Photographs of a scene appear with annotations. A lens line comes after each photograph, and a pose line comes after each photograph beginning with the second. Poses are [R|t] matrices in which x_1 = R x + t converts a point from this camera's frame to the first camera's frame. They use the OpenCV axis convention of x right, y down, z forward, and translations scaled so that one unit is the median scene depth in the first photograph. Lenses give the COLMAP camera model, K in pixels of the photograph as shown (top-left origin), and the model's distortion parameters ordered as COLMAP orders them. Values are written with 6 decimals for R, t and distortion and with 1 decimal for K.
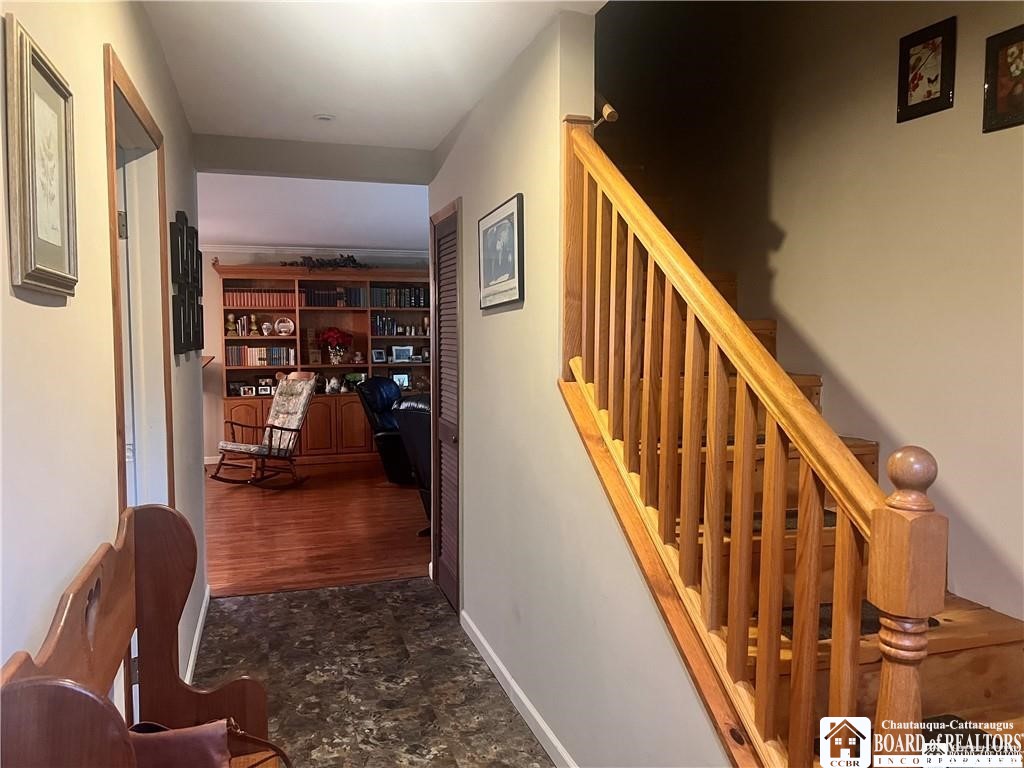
lens RADIAL K [[779.7, 0, 506.1], [0, 779.7, 381.9], [0, 0, 1]] dist [0.066371, -0.077616]
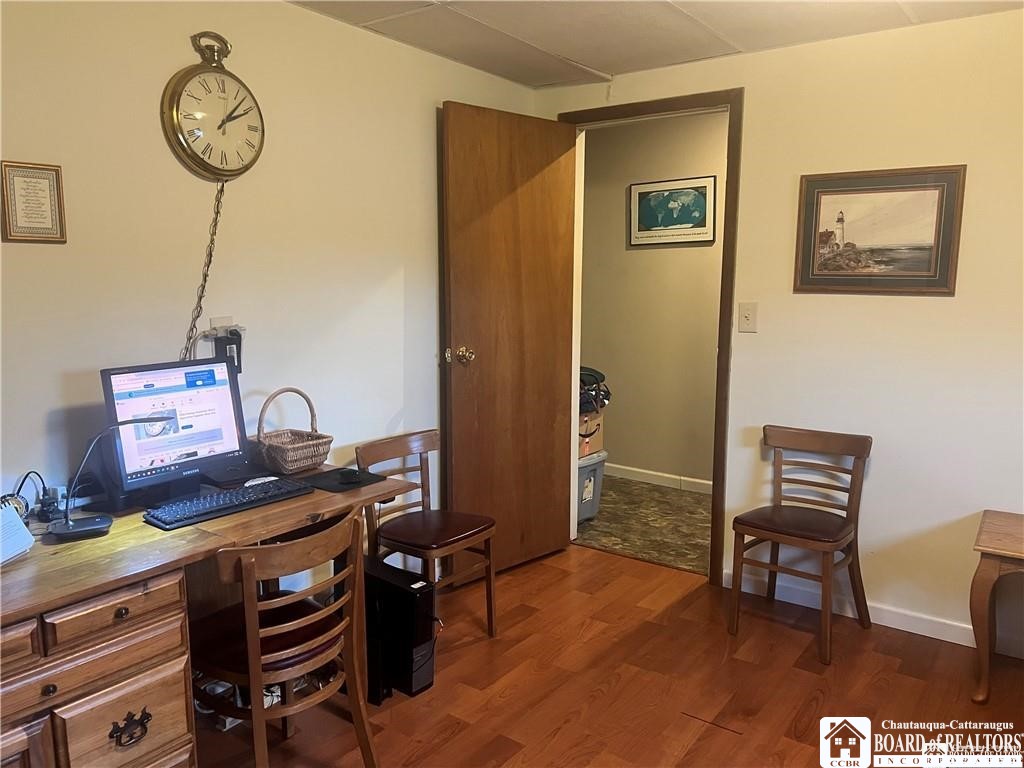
lens RADIAL K [[779.7, 0, 506.1], [0, 779.7, 381.9], [0, 0, 1]] dist [0.066371, -0.077616]
pose [[0.807216, -0.082452, 0.584468, -1.150739], [0.031073, 0.994758, 0.097418, 0.012550], [-0.589437, -0.060477, 0.805547, -0.076076]]
